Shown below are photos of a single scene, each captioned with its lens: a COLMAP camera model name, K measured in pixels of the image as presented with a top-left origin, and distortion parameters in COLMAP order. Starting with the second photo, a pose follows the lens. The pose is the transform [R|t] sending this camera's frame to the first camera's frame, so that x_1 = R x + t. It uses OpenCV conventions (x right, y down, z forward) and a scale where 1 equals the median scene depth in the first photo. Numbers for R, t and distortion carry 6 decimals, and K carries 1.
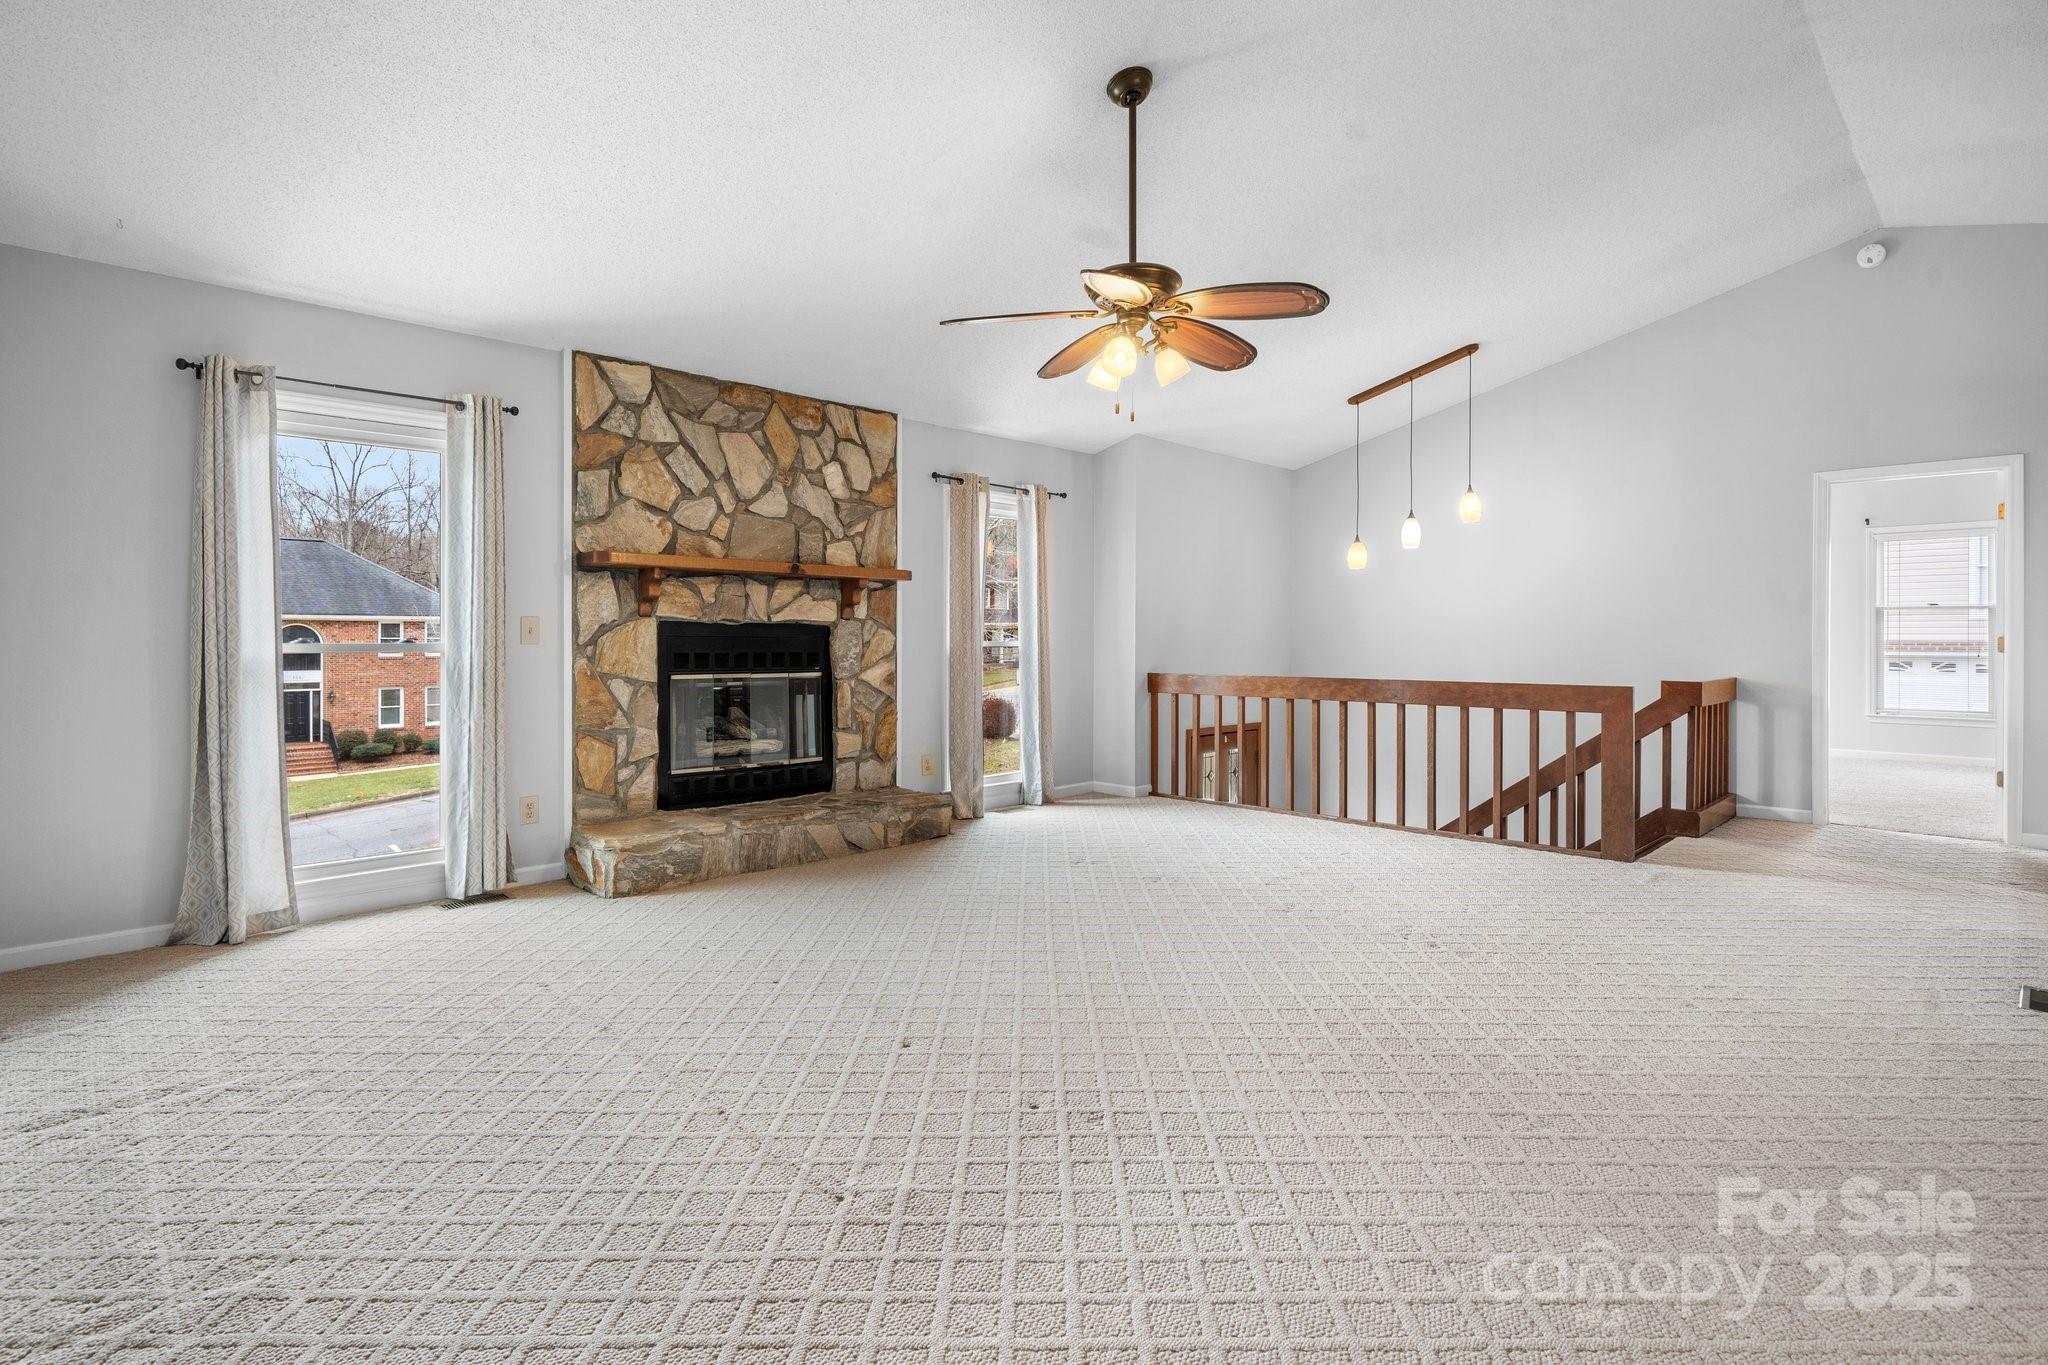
lens RADIAL K [[991.6, 0, 1018.5], [0, 991.6, 643.2], [0, 0, 1]] dist [0.000880, 0.000129]
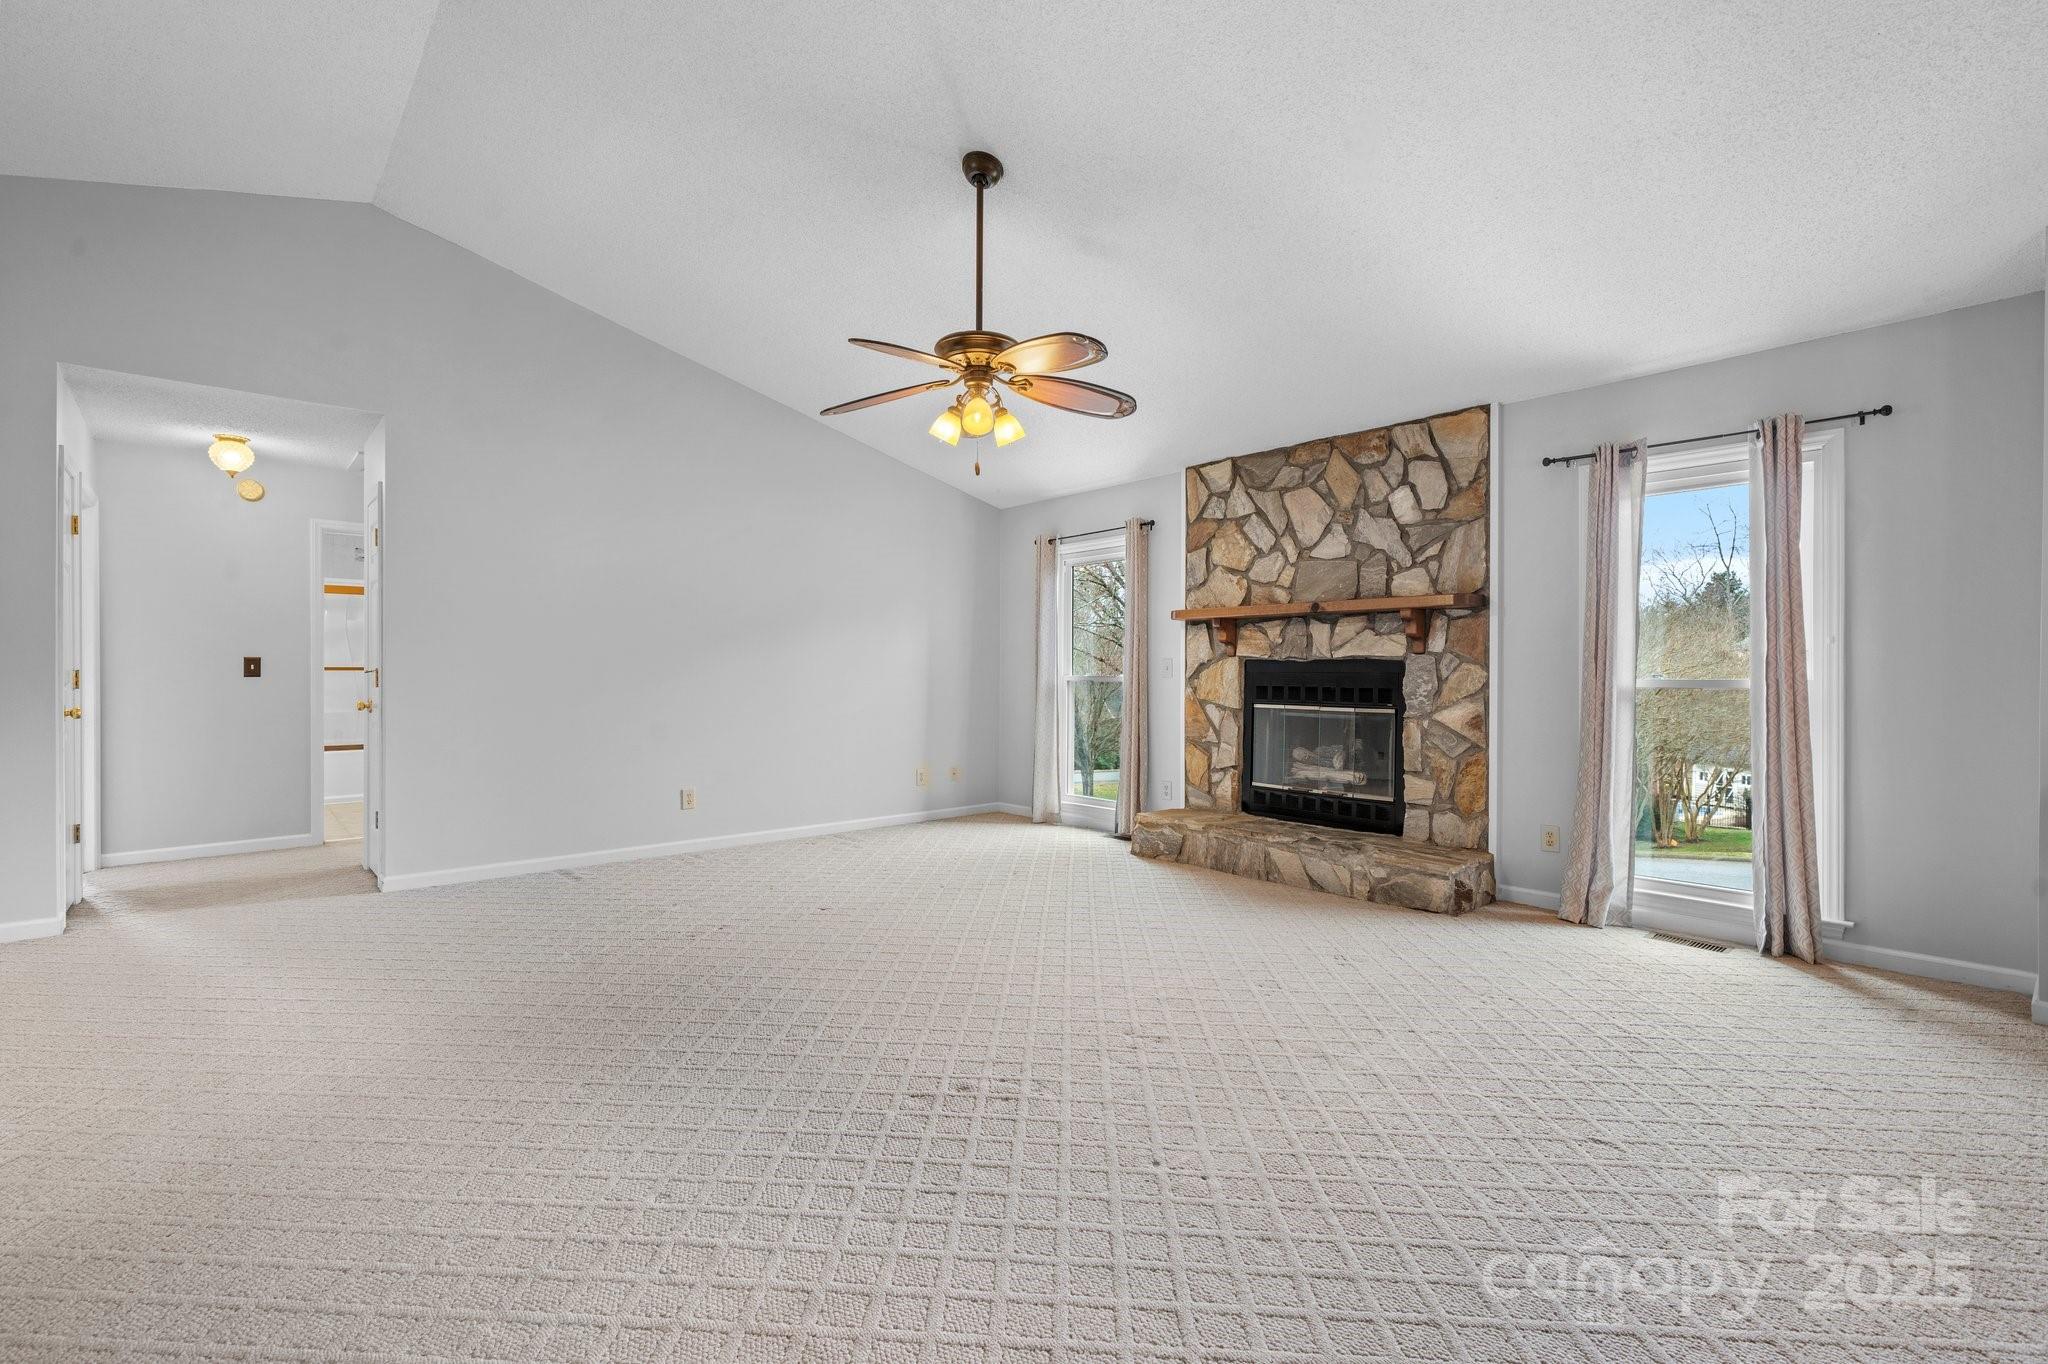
lens RADIAL K [[909.5, 0, 1020.0], [0, 909.5, 676.0], [0, 0, 1]] dist [0.000558, 0.000024]
pose [[-0.049380, 0.003383, -0.998774, 0.724853], [-0.007506, 0.999965, 0.003758, -0.003756], [0.998752, 0.007682, -0.049353, 0.712321]]
